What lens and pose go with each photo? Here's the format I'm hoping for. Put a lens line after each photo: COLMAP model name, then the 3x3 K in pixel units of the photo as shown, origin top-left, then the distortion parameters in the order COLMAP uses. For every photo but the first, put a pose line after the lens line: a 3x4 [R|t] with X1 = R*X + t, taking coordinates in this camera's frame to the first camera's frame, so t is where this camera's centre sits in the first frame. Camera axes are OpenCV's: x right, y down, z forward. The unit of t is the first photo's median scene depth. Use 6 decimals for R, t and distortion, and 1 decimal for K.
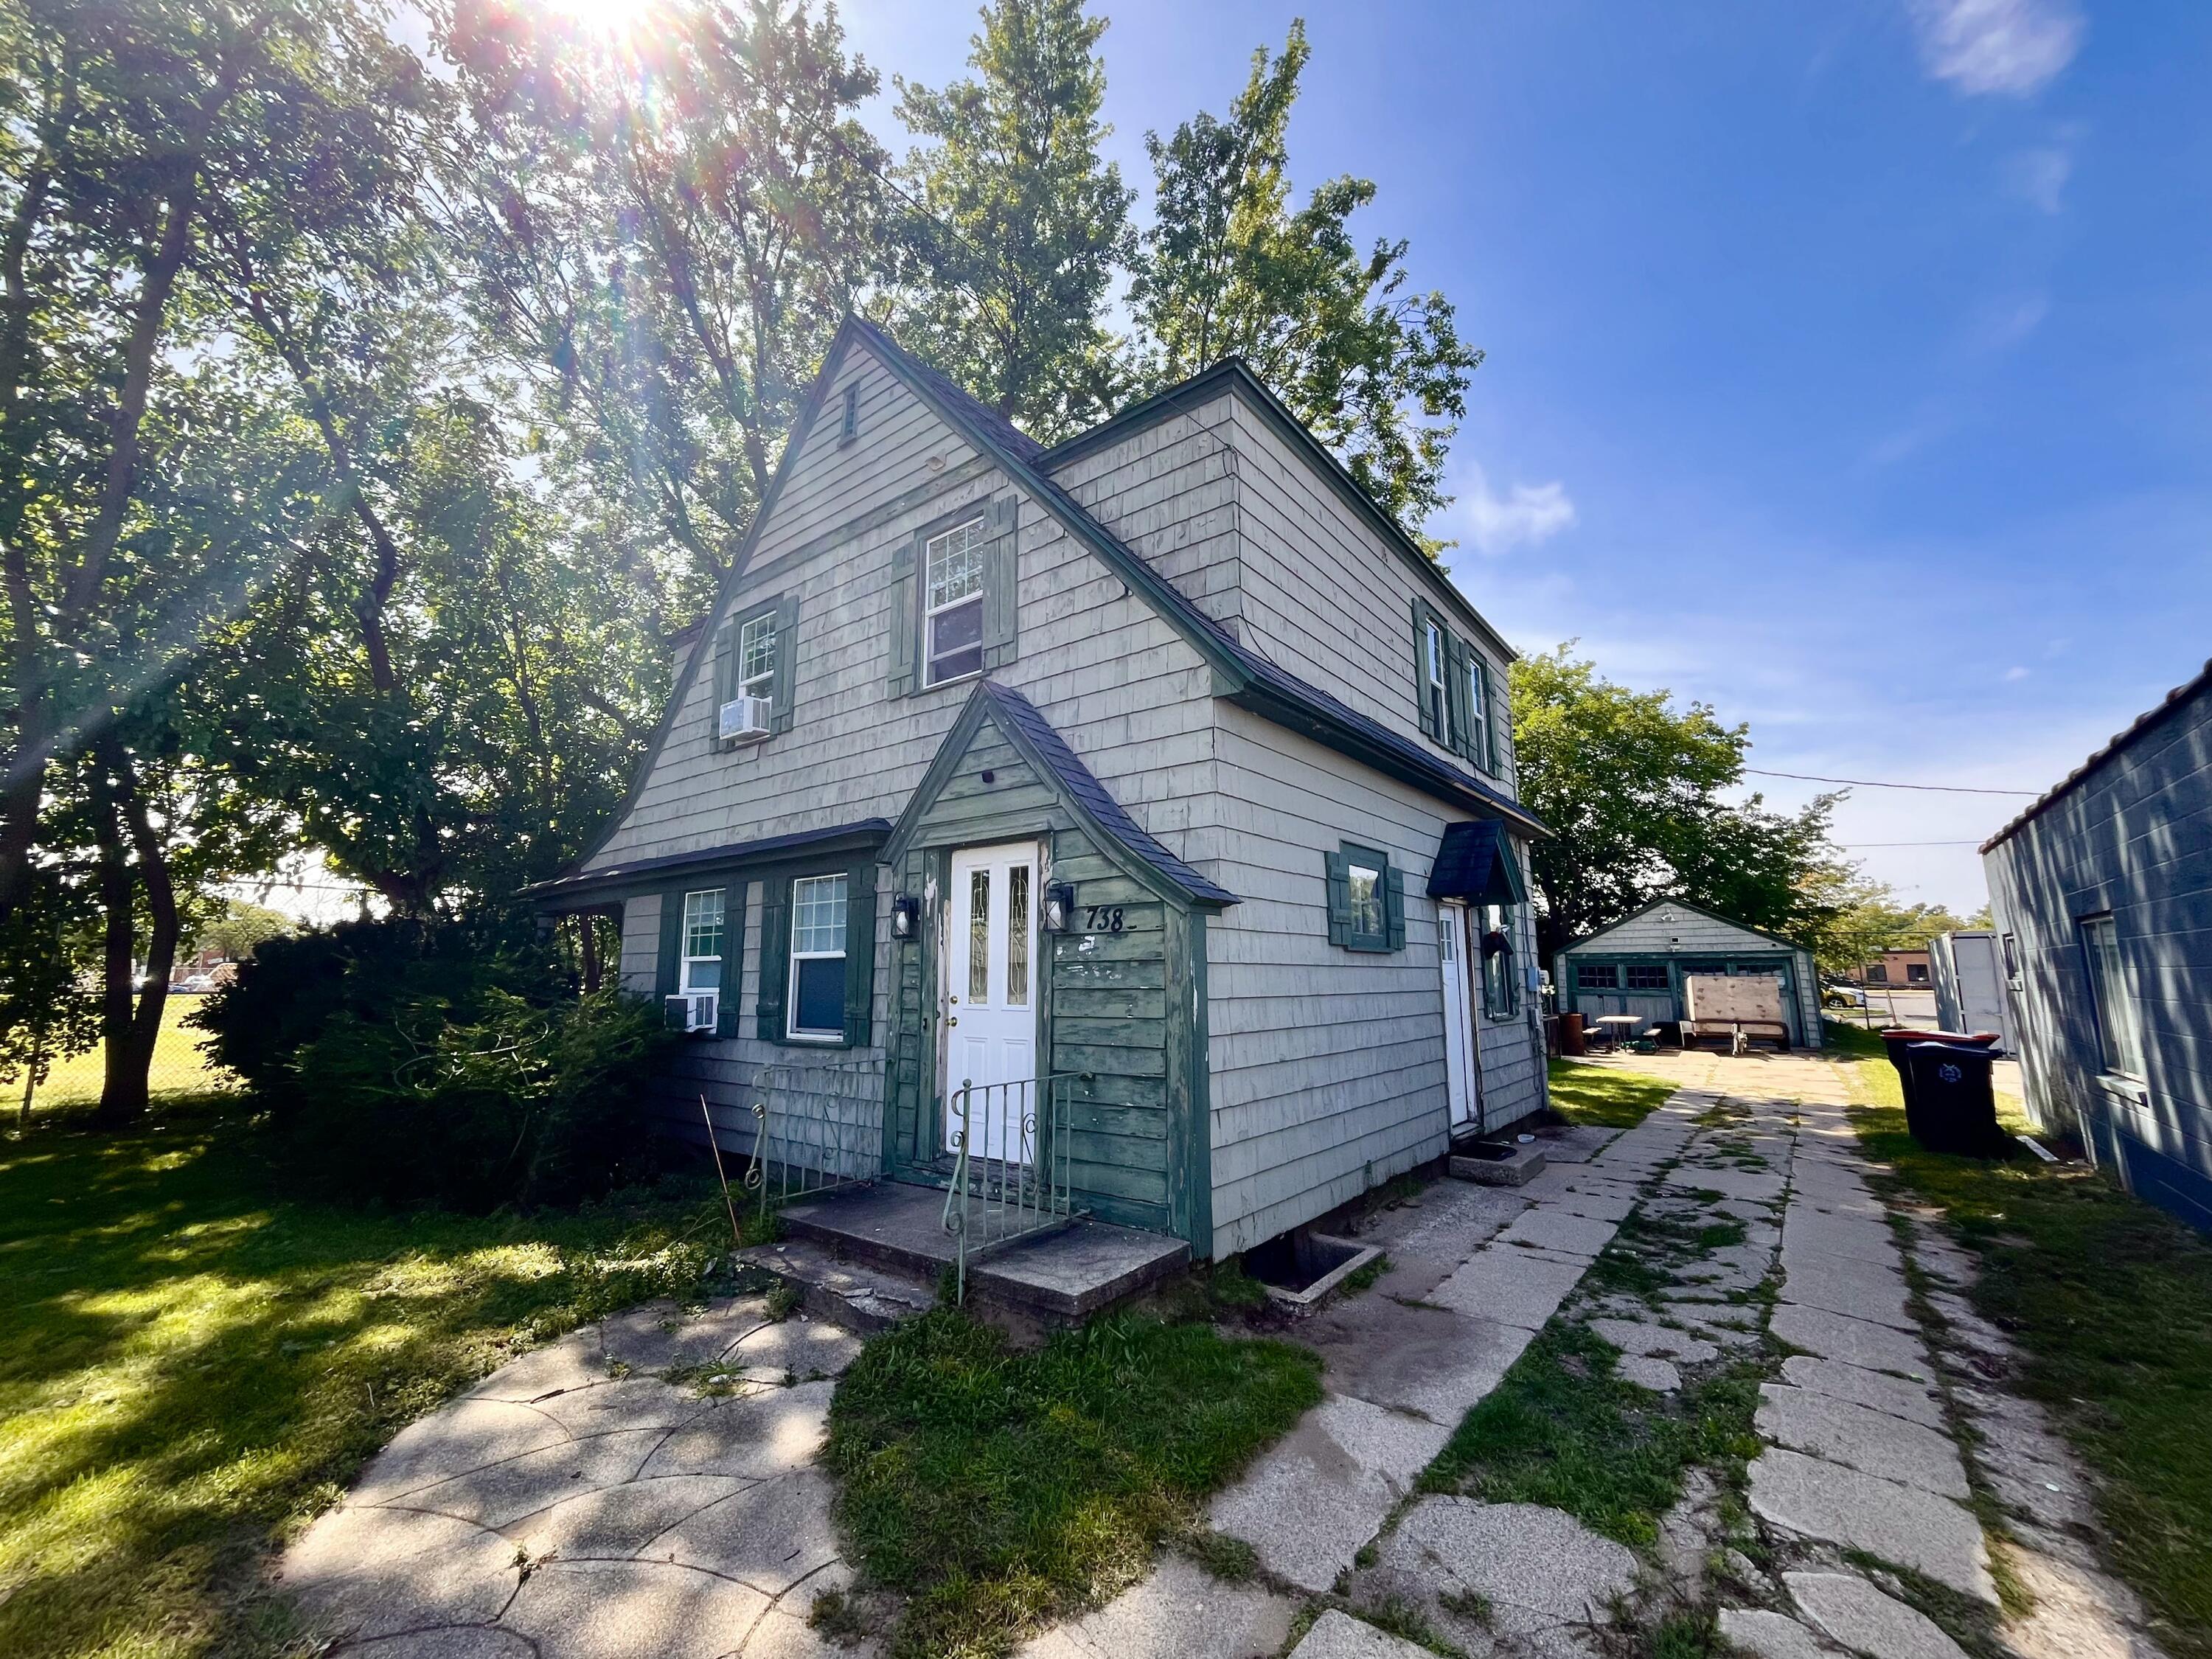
lens RADIAL K [[894.8, 0, 1089.4], [0, 894.8, 825.6], [0, 0, 1]] dist [-0.002087, 0.001095]
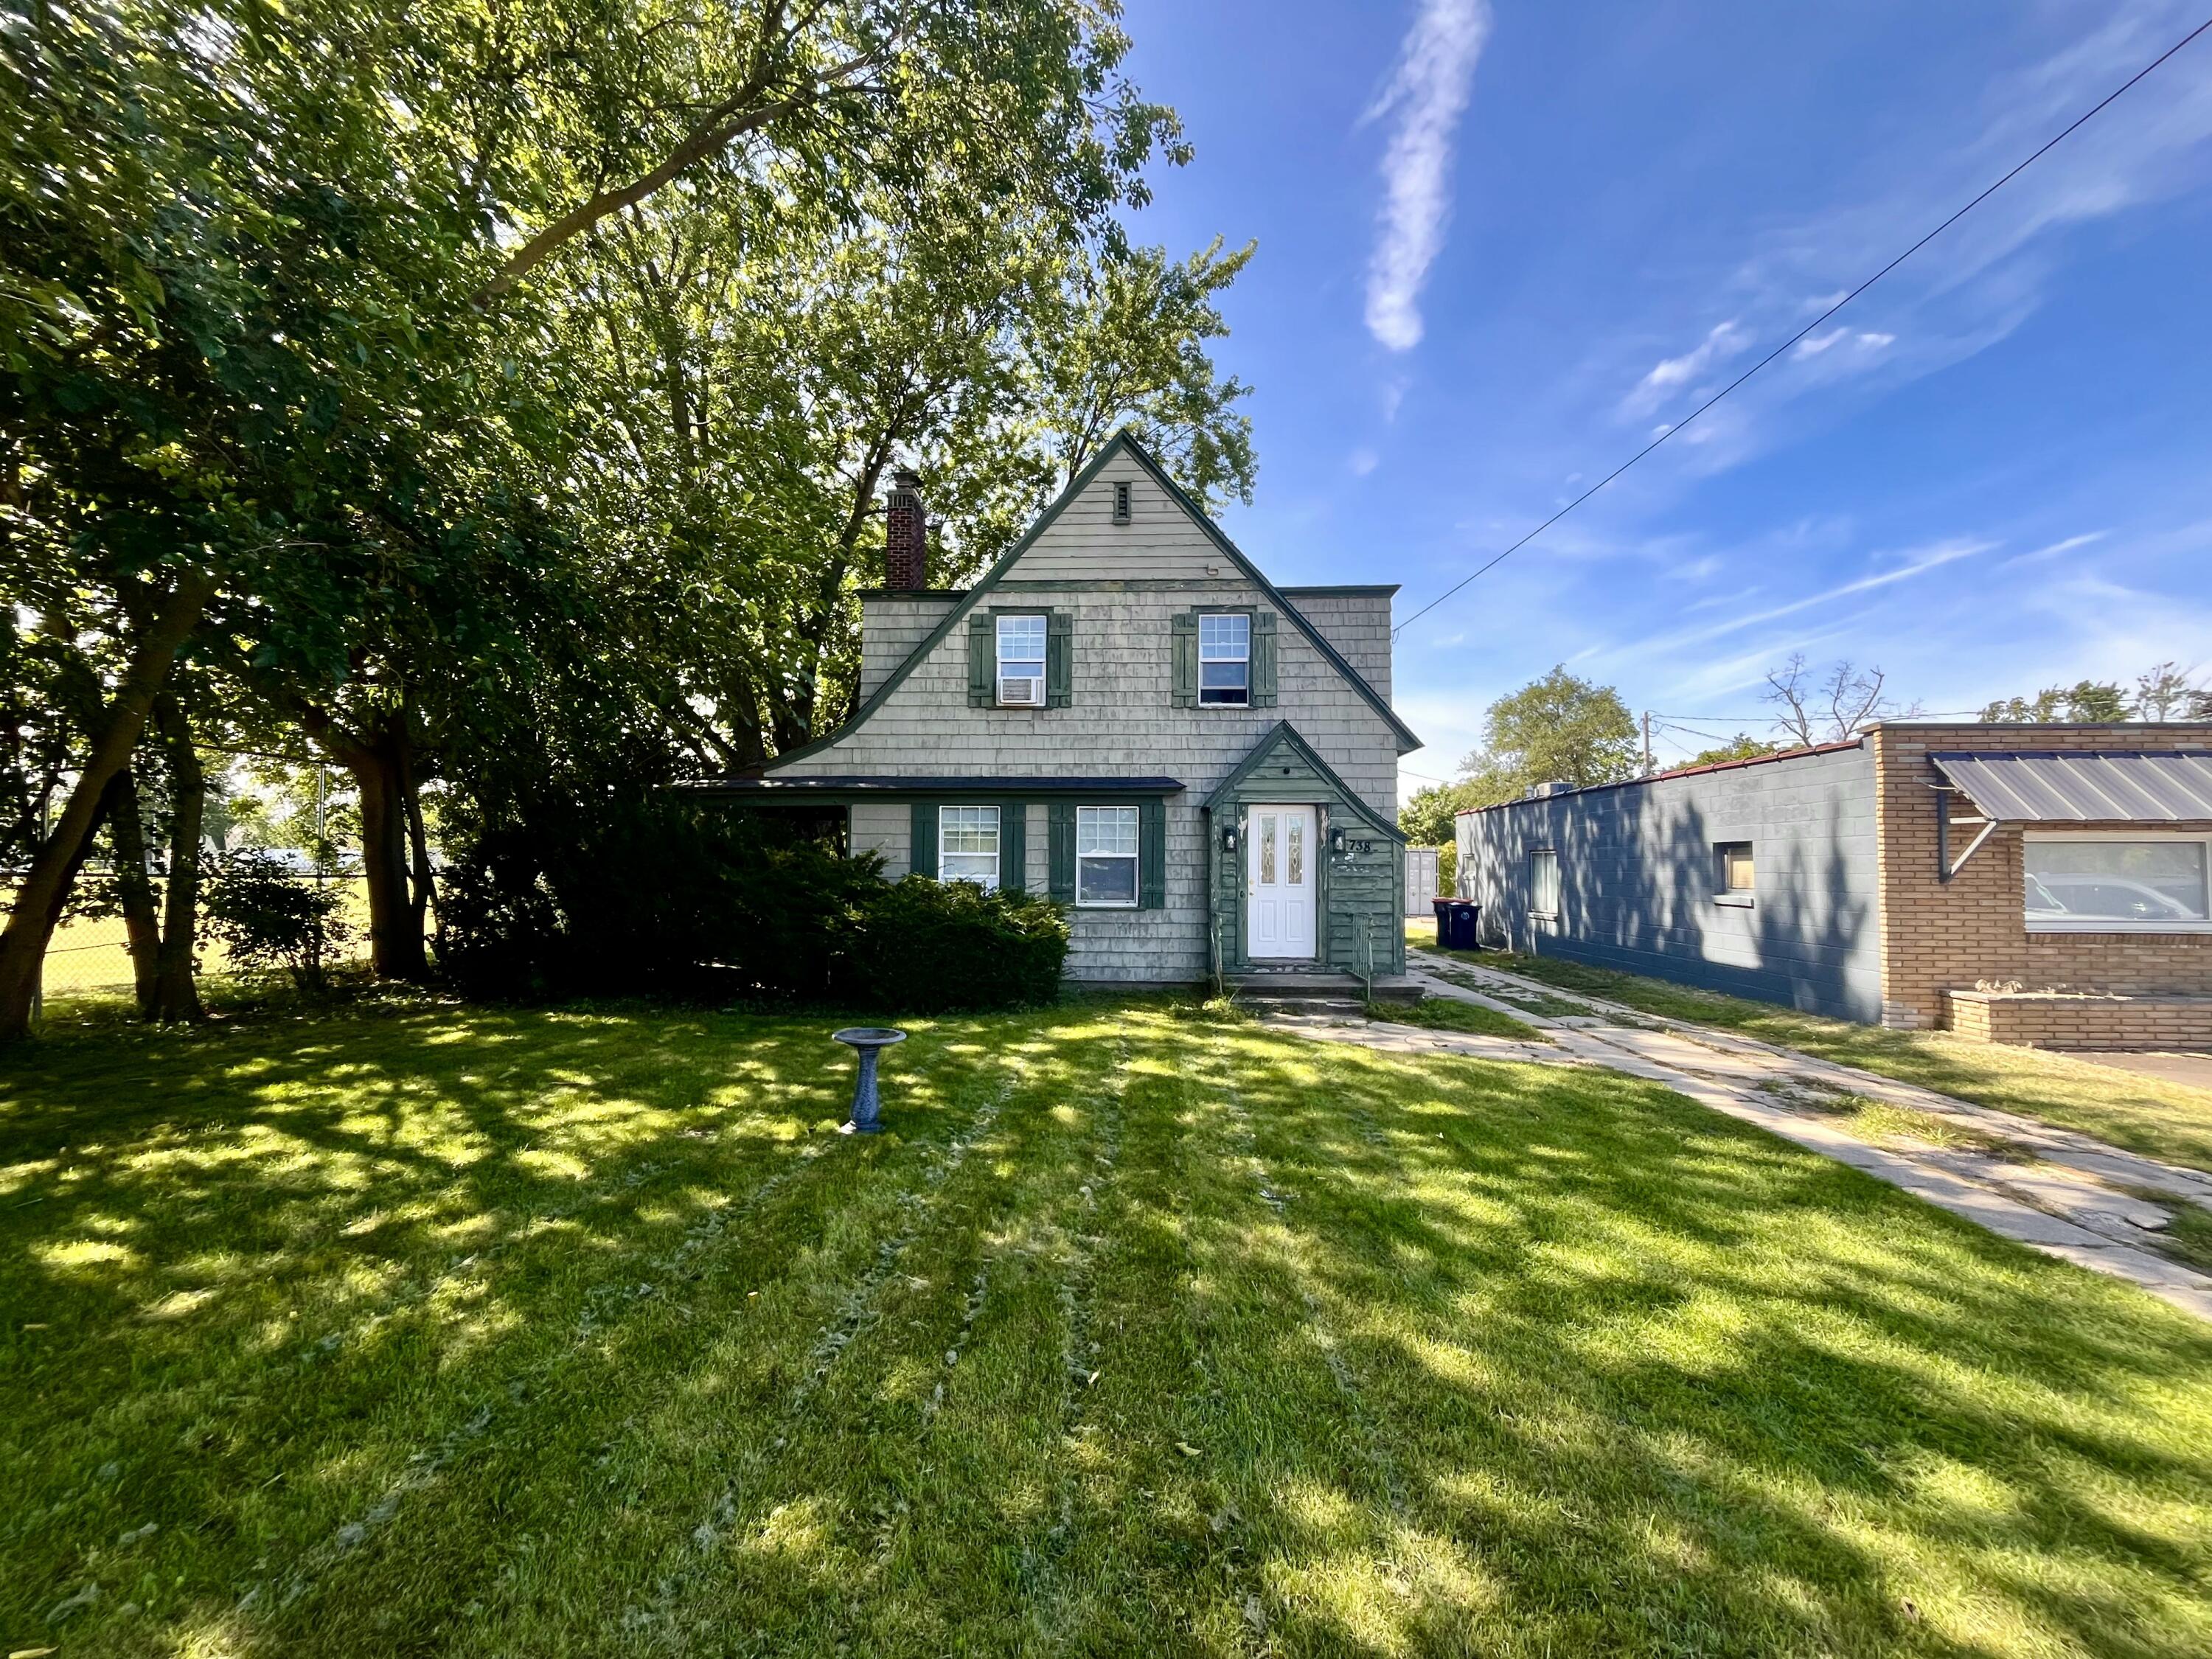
lens RADIAL K [[894.8, 0, 1092.2], [0, 894.8, 814.5], [0, 0, 1]] dist [-0.002087, 0.001095]
pose [[0.804518, 0.048119, 0.591976, -1.326643], [-0.110304, 0.991478, 0.069314, -0.039527], [-0.583596, -0.121062, 0.802970, -0.284617]]
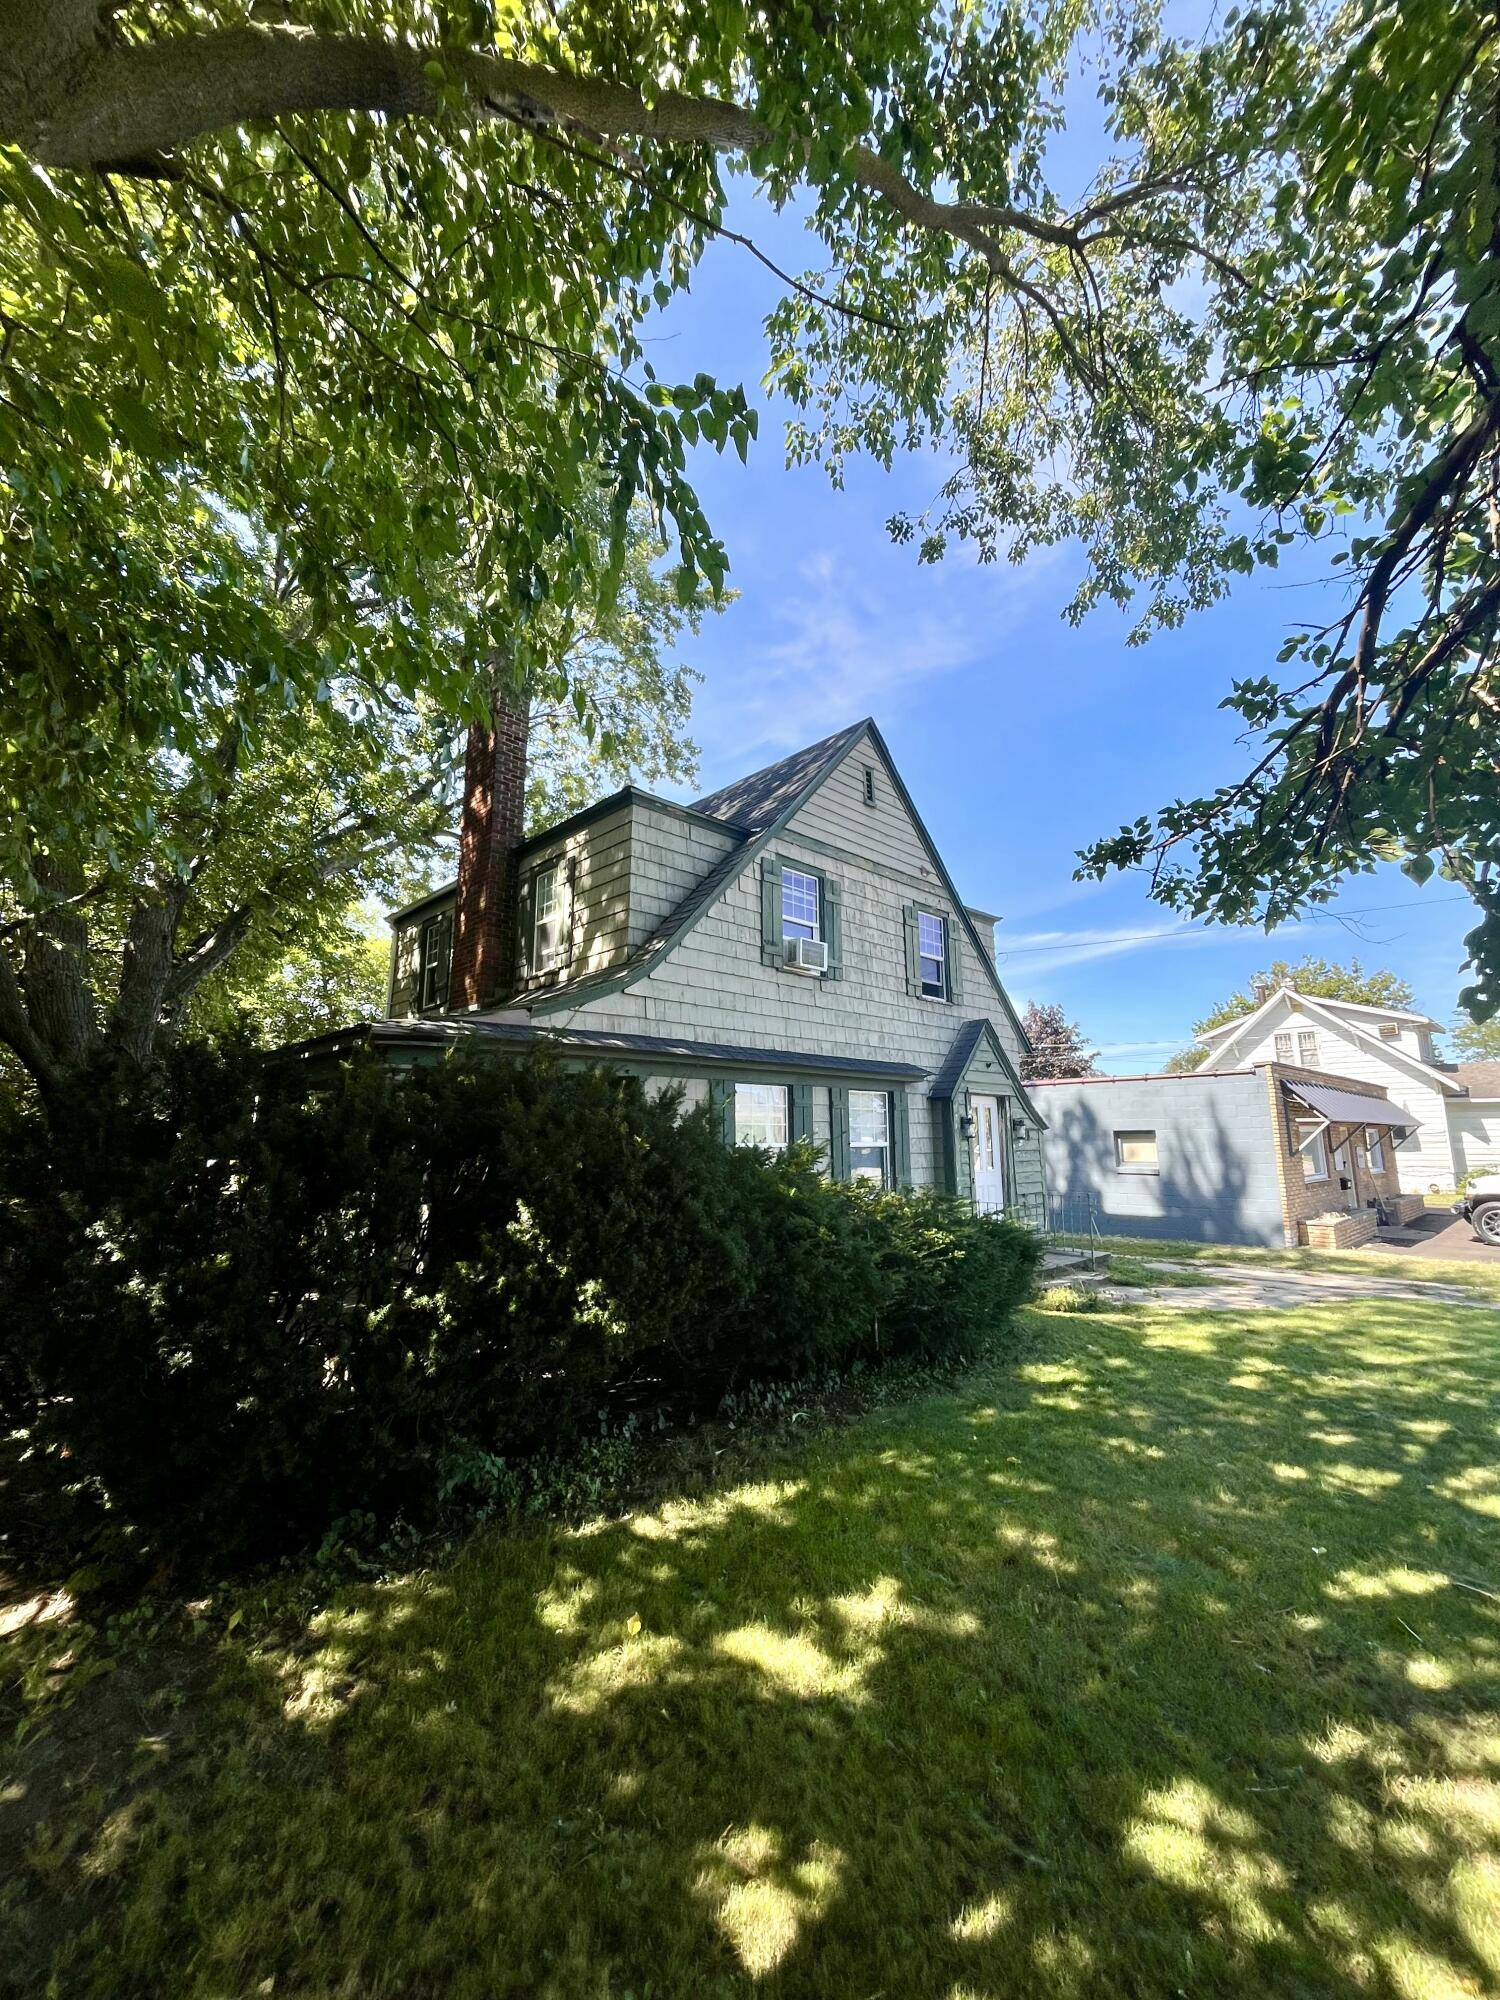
lens RADIAL K [[809.0, 0, 761.8], [0, 809.0, 986.6], [0, 0, 1]] dist [-0.002087, 0.001095]
pose [[0.123491, 0.192863, 0.973424, -1.755524], [-0.160245, 0.971934, -0.172239, 0.154782], [-0.979322, -0.134717, 0.150930, 1.037482]]
